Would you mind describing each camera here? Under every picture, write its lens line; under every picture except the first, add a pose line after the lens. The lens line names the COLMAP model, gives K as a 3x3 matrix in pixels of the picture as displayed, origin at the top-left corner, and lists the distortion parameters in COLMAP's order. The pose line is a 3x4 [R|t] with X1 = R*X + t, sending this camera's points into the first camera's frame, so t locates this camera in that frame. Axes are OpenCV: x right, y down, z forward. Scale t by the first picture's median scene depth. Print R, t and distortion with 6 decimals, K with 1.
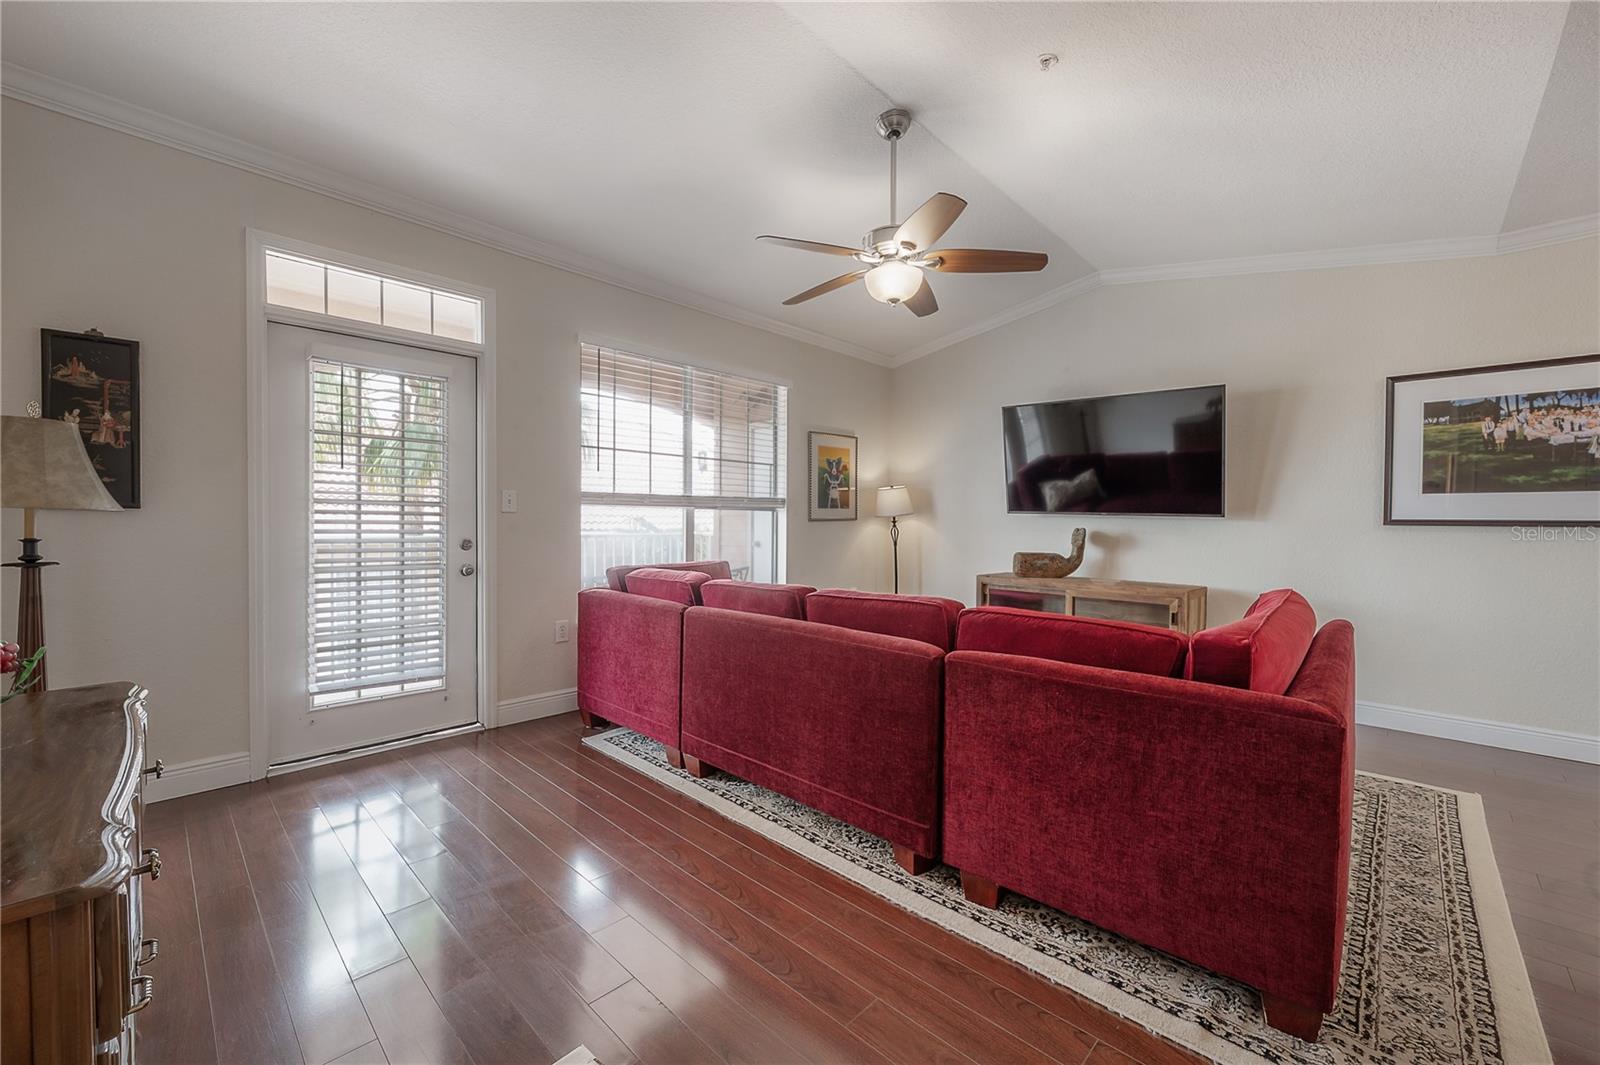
lens RADIAL K [[635.7, 0, 802.2], [0, 635.7, 527.1], [0, 0, 1]] dist [-0.000908, 0.000053]
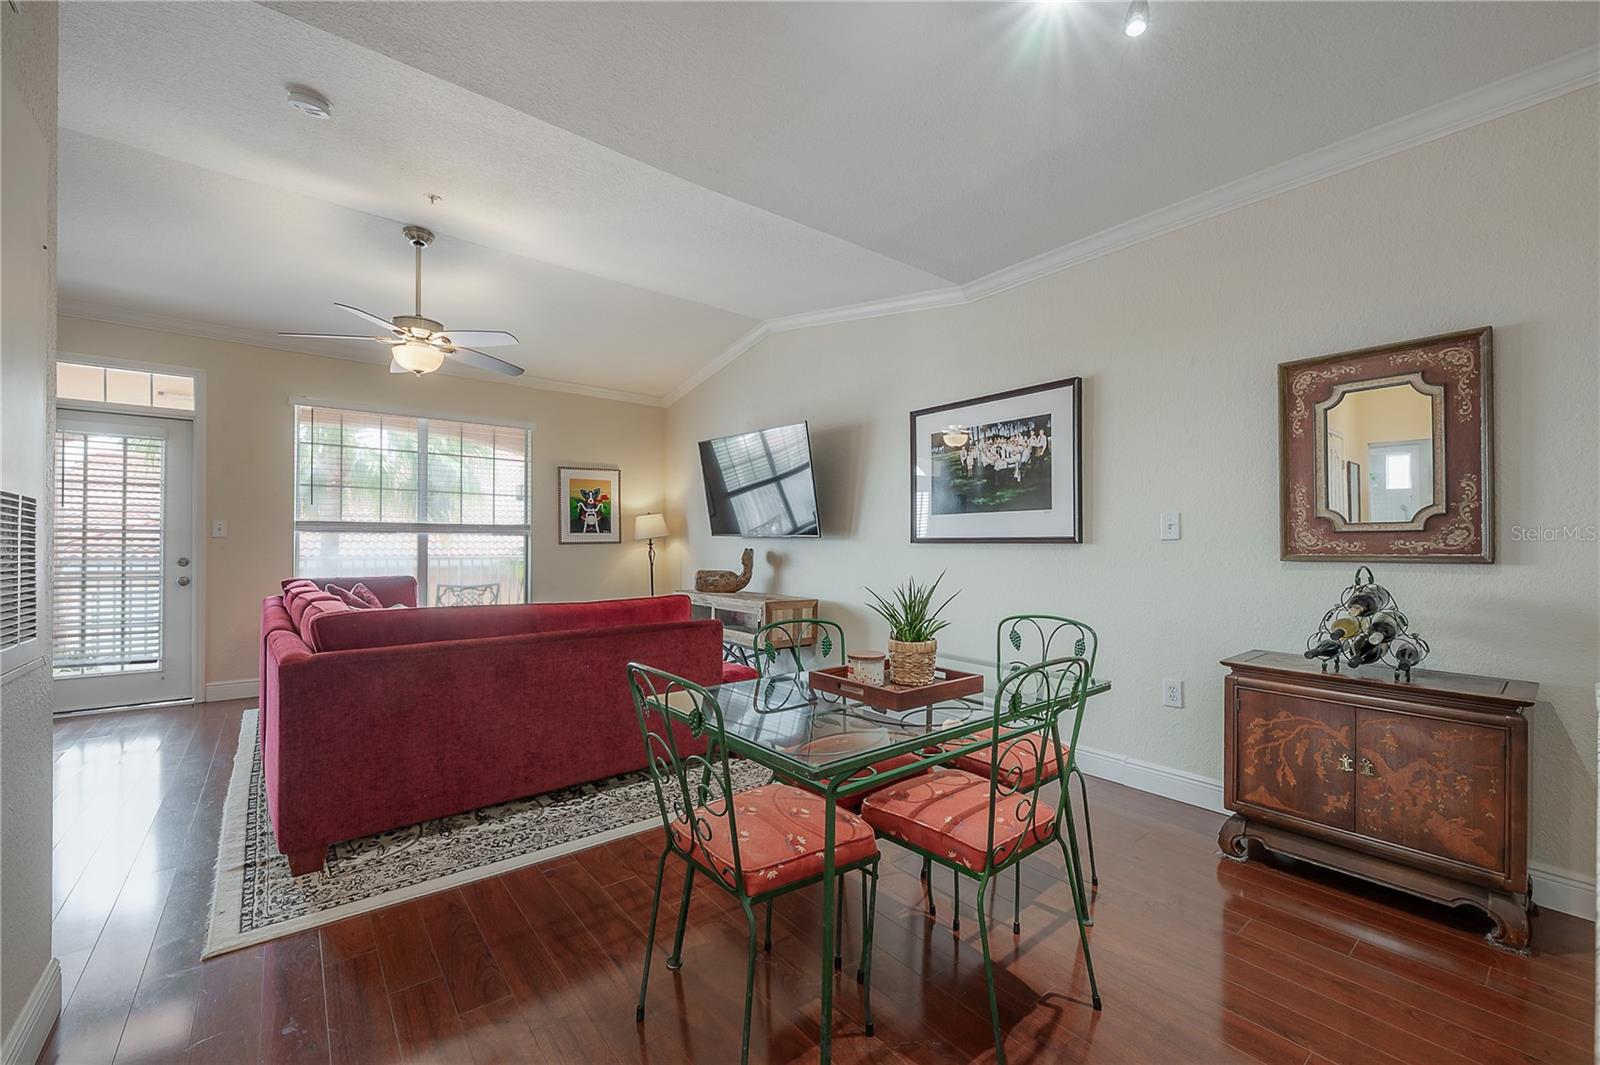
lens RADIAL K [[648.1, 0, 801.8], [0, 648.1, 540.2], [0, 0, 1]] dist [-0.002107, -0.000164]
pose [[0.991127, -0.006561, -0.132756, 0.937876], [0.003700, 0.999756, -0.021786, 0.016564], [0.132866, 0.021102, 0.990909, -0.167532]]
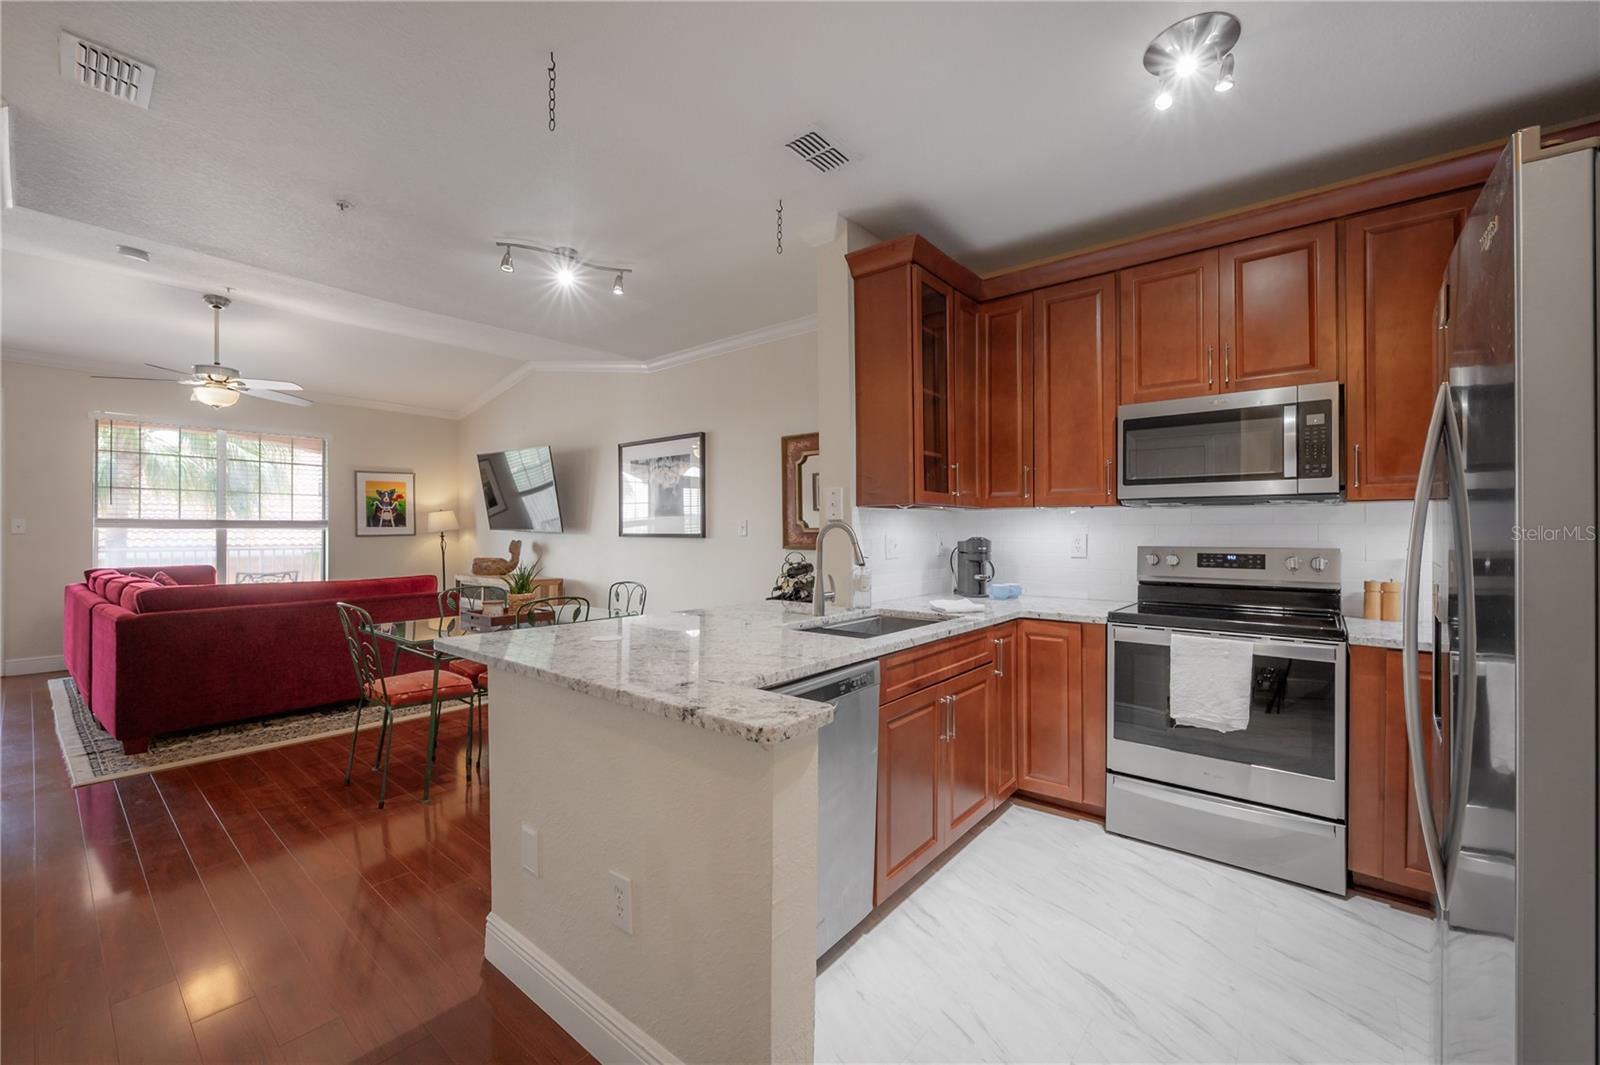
lens RADIAL K [[650.2, 0, 798.5], [0, 650.2, 526.5], [0, 0, 1]] dist [-0.001418, -0.000089]
pose [[0.998031, -0.007662, 0.062252, 1.348023], [0.008877, 0.999775, -0.019254, 0.006106], [-0.062090, 0.019768, 0.997875, -0.687961]]
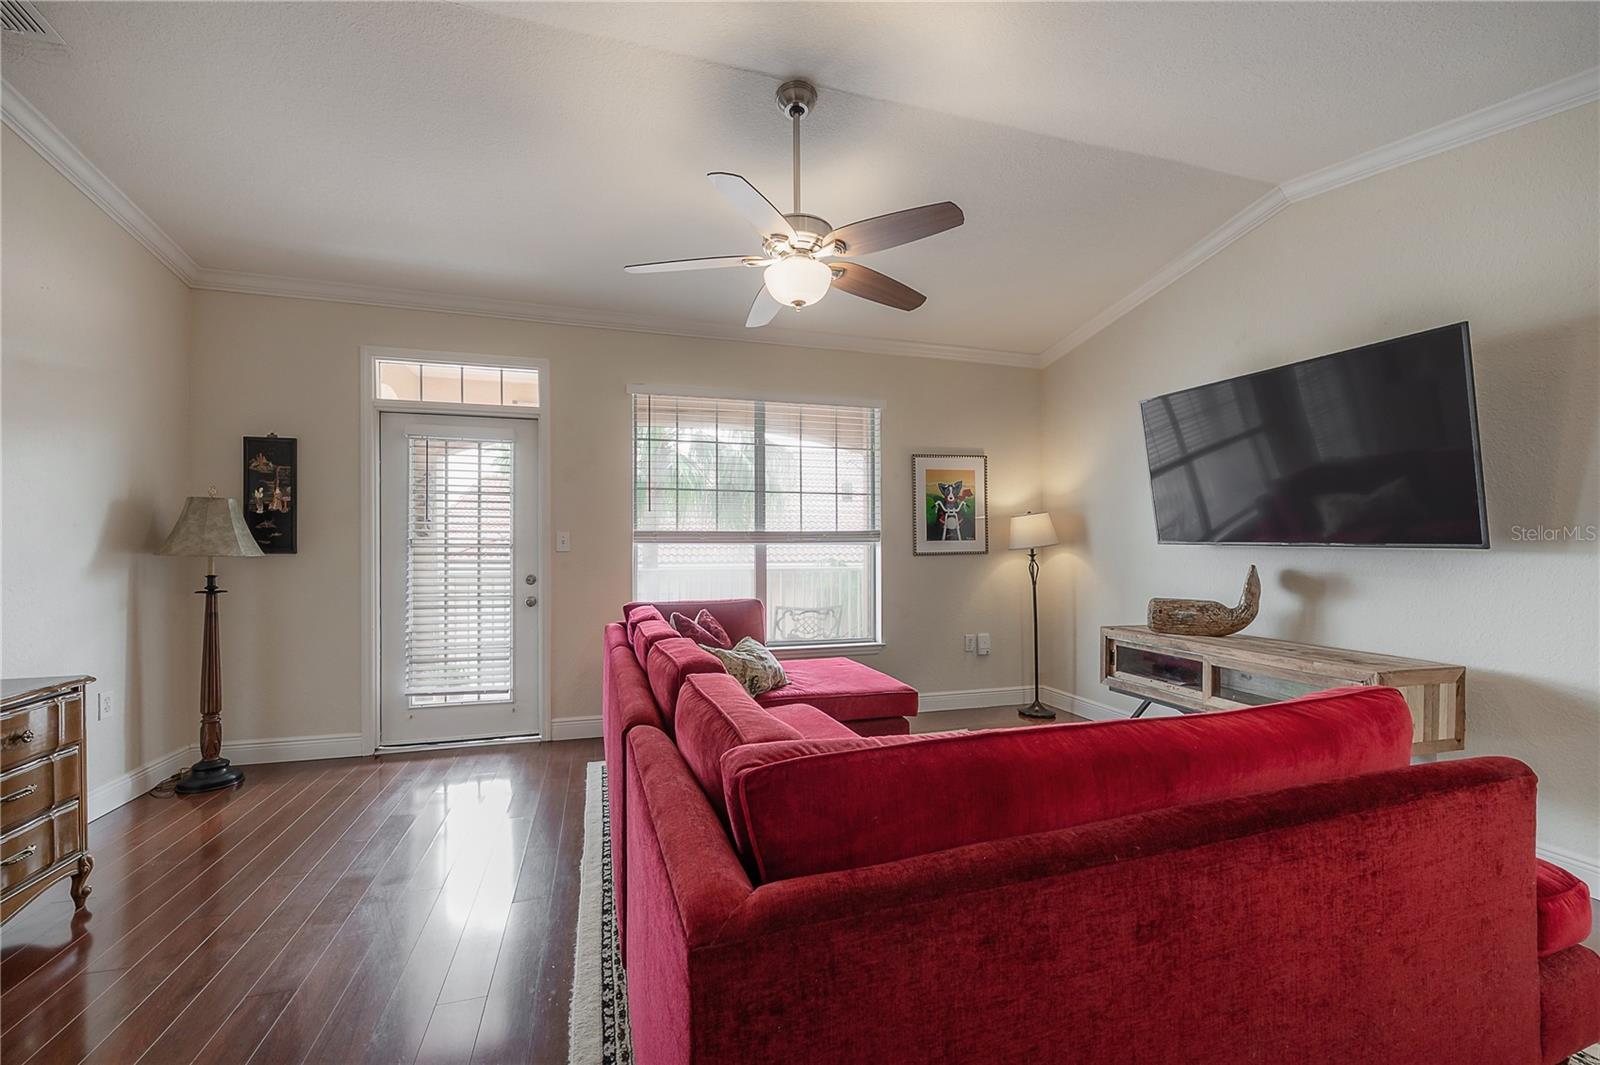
lens RADIAL K [[644.0, 0, 798.3], [0, 644.0, 543.9], [0, 0, 1]] dist [-0.000561, -0.000006]
pose [[0.868430, -0.013322, -0.495633, 0.491040], [0.003847, 0.999790, -0.020133, -0.012883], [0.495798, 0.015577, 0.868298, 0.217161]]
